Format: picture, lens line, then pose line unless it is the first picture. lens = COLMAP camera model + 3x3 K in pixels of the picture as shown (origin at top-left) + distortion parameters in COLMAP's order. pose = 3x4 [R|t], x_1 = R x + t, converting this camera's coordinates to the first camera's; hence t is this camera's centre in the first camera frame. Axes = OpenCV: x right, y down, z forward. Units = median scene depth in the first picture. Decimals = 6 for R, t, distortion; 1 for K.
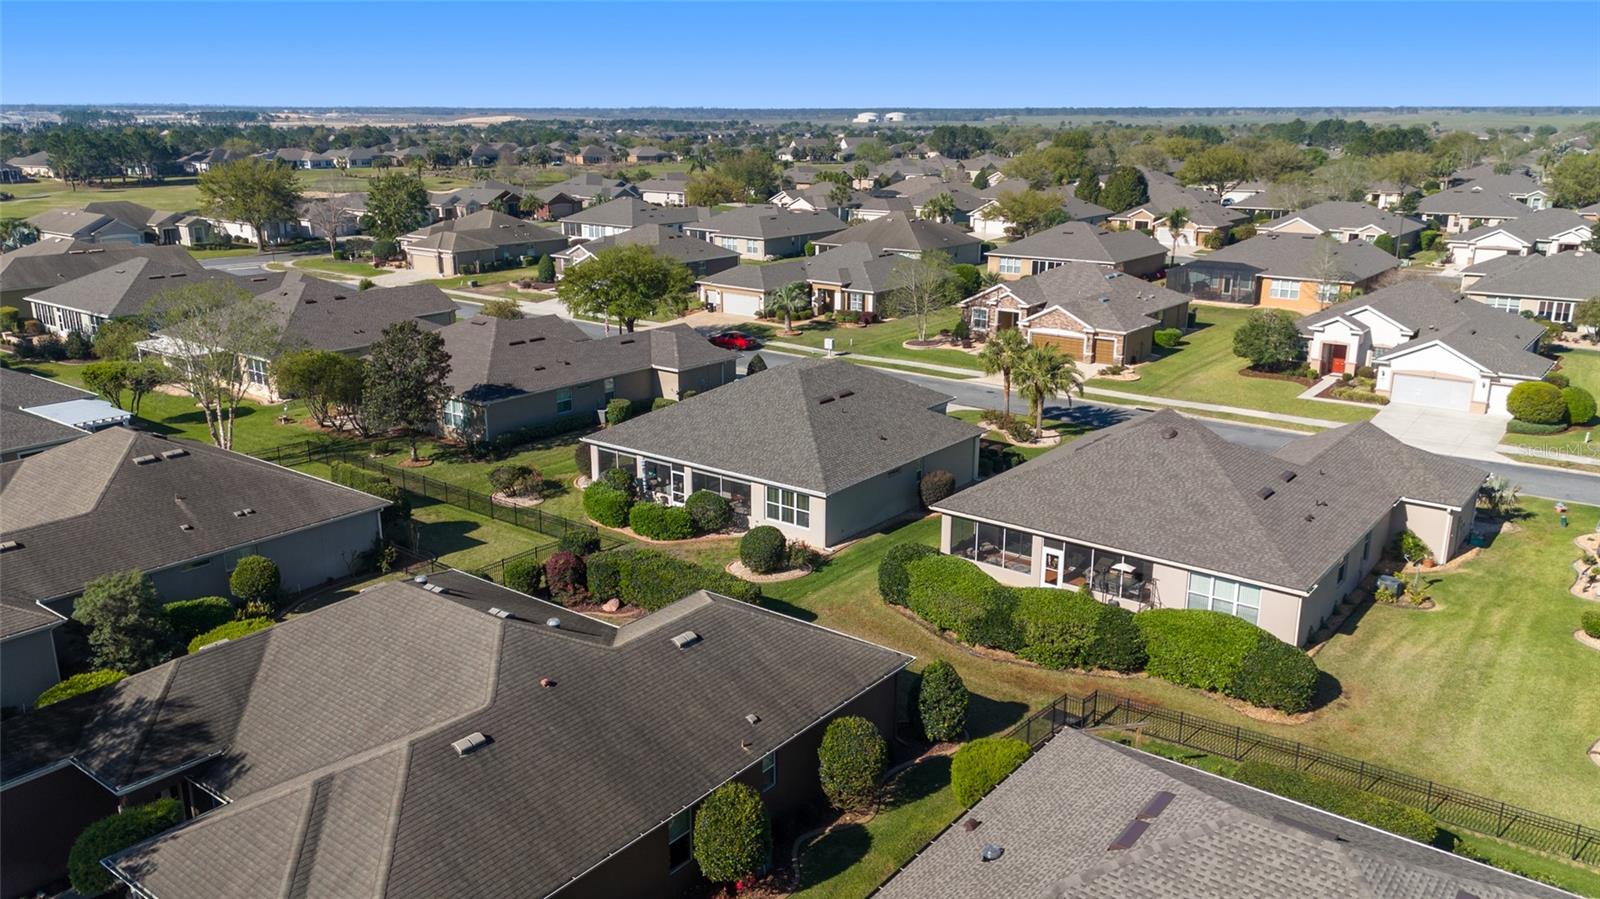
lens RADIAL K [[1211.6, 0, 842.3], [0, 1211.6, 450.6], [0, 0, 1]] dist [0.103505, -0.139310]
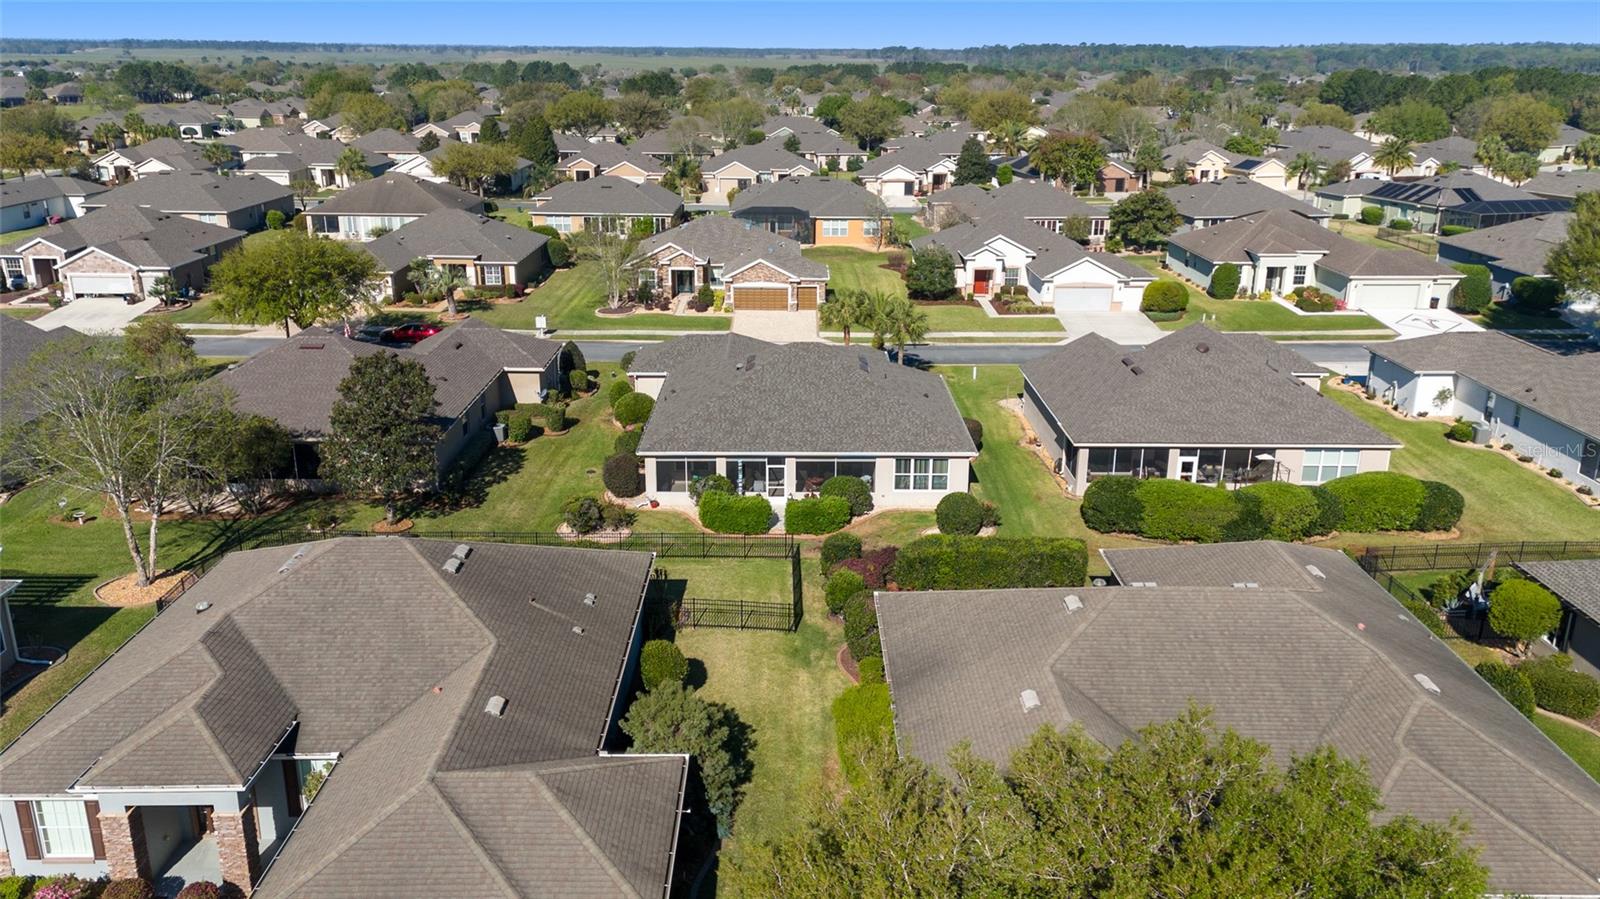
lens RADIAL K [[1211.6, 0, 842.3], [0, 1211.6, 450.6], [0, 0, 1]] dist [0.103505, -0.139310]
pose [[0.786494, -0.187532, 0.588438, -0.454611], [0.159620, 0.982136, 0.099655, -0.056035], [-0.596614, 0.015548, 0.802378, 0.140762]]
